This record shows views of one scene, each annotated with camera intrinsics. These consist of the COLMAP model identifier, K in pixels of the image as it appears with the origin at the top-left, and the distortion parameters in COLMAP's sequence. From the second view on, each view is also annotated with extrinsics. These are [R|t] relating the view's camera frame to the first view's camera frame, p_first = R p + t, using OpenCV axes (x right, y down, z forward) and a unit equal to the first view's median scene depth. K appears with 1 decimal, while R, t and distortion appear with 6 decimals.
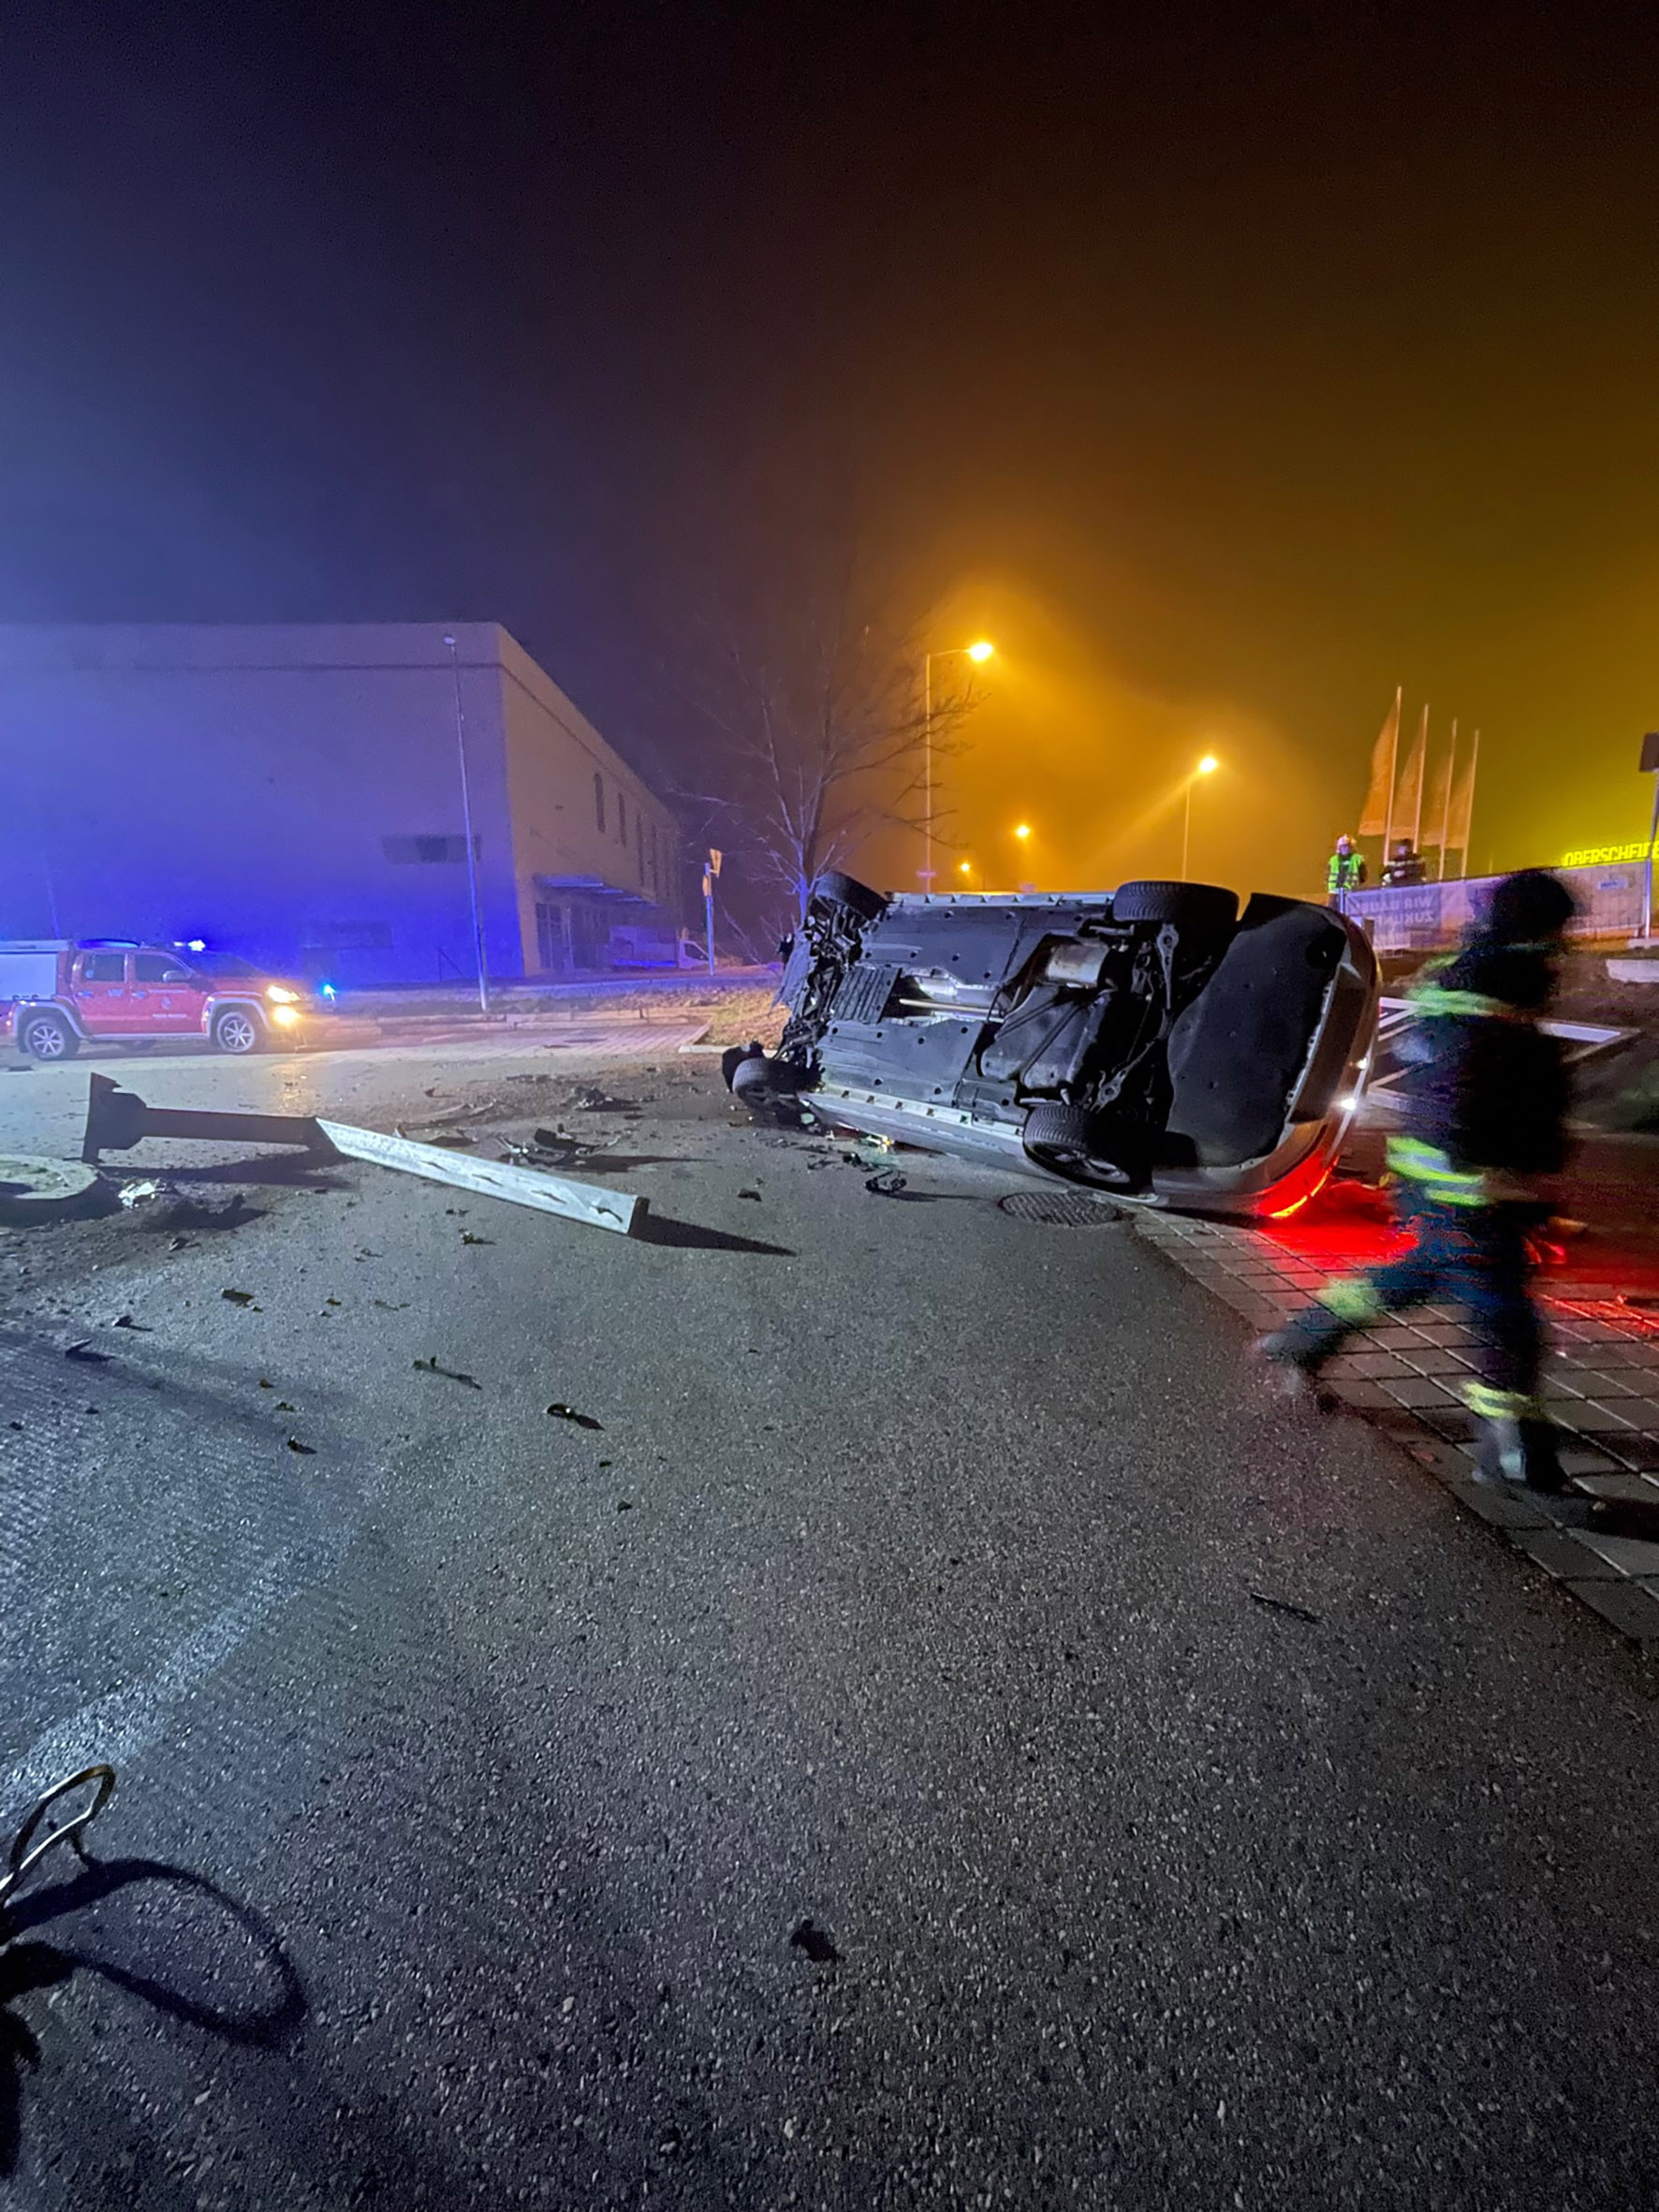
lens RADIAL K [[887.2, 0, 832.4], [0, 887.2, 1106.7], [0, 0, 1]] dist [0.000921, 0.000079]
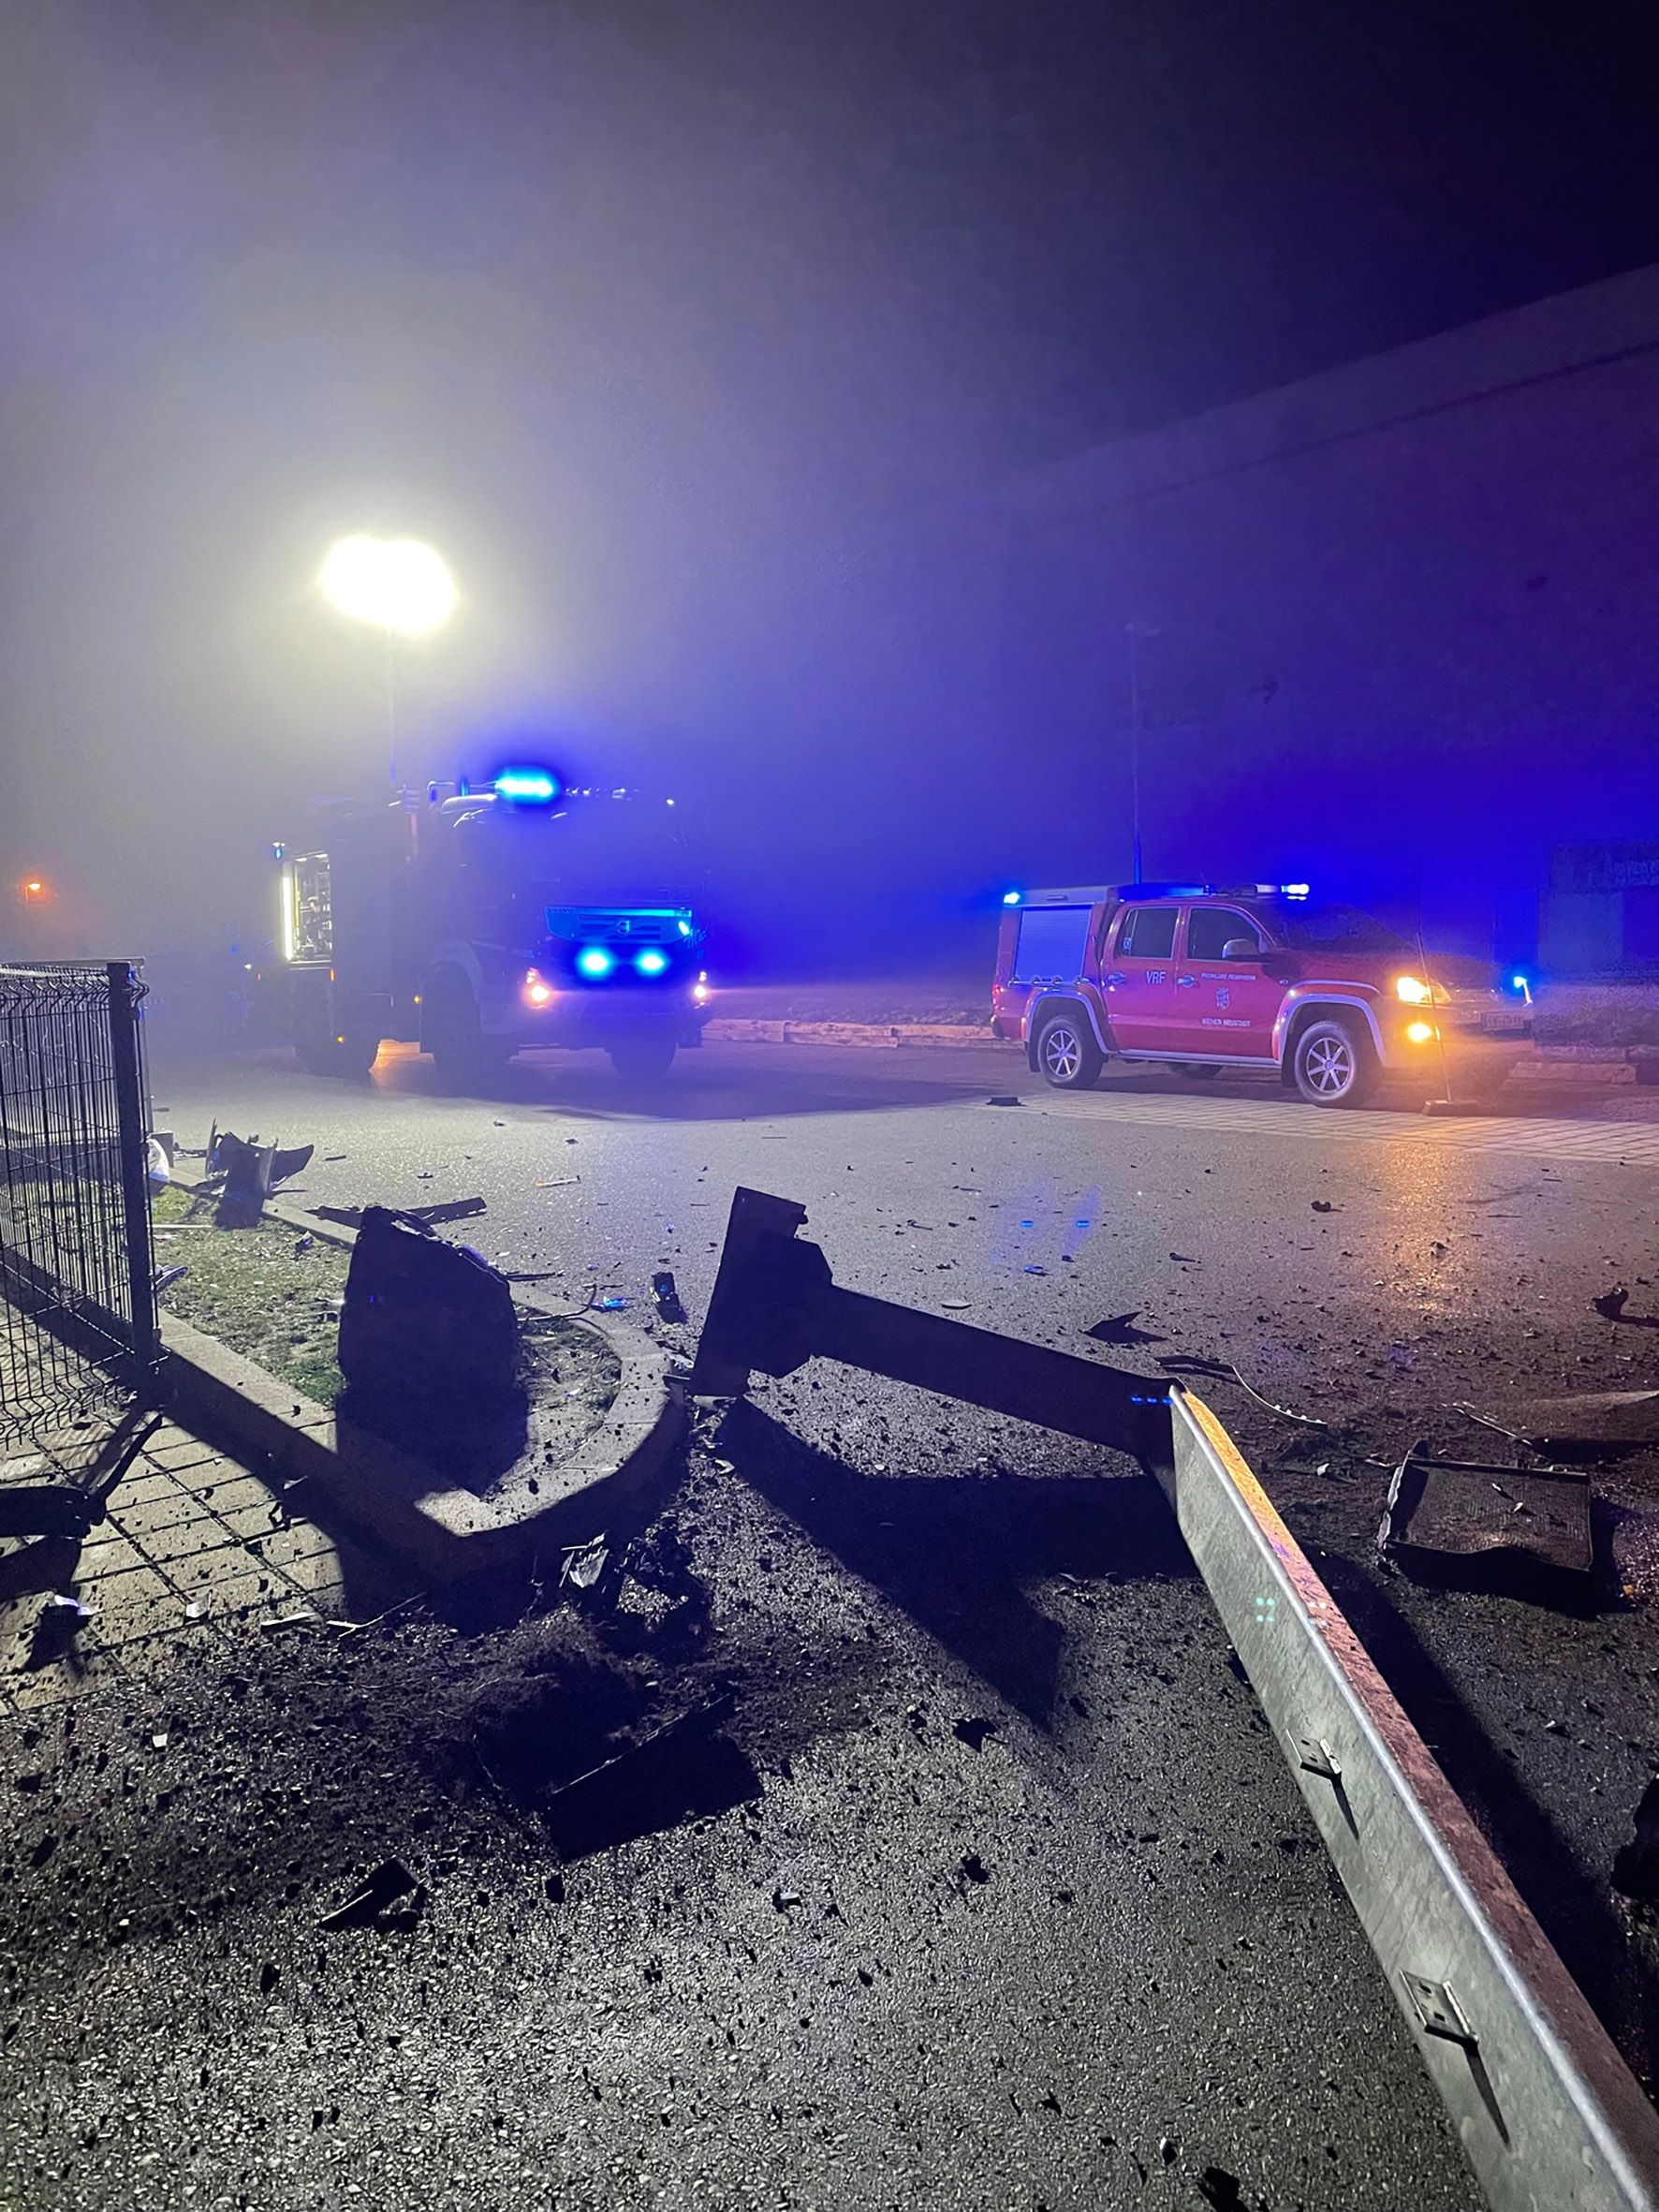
lens RADIAL K [[1644.6, 0, 832.4], [0, 1644.6, 1104.6], [0, 0, 1]] dist [0.062077, -0.024941]
pose [[0.568690, 0.090299, -0.817580, -0.069586], [-0.129151, 0.991430, 0.019665, -0.042498], [0.812349, 0.094408, 0.575479, 0.245282]]
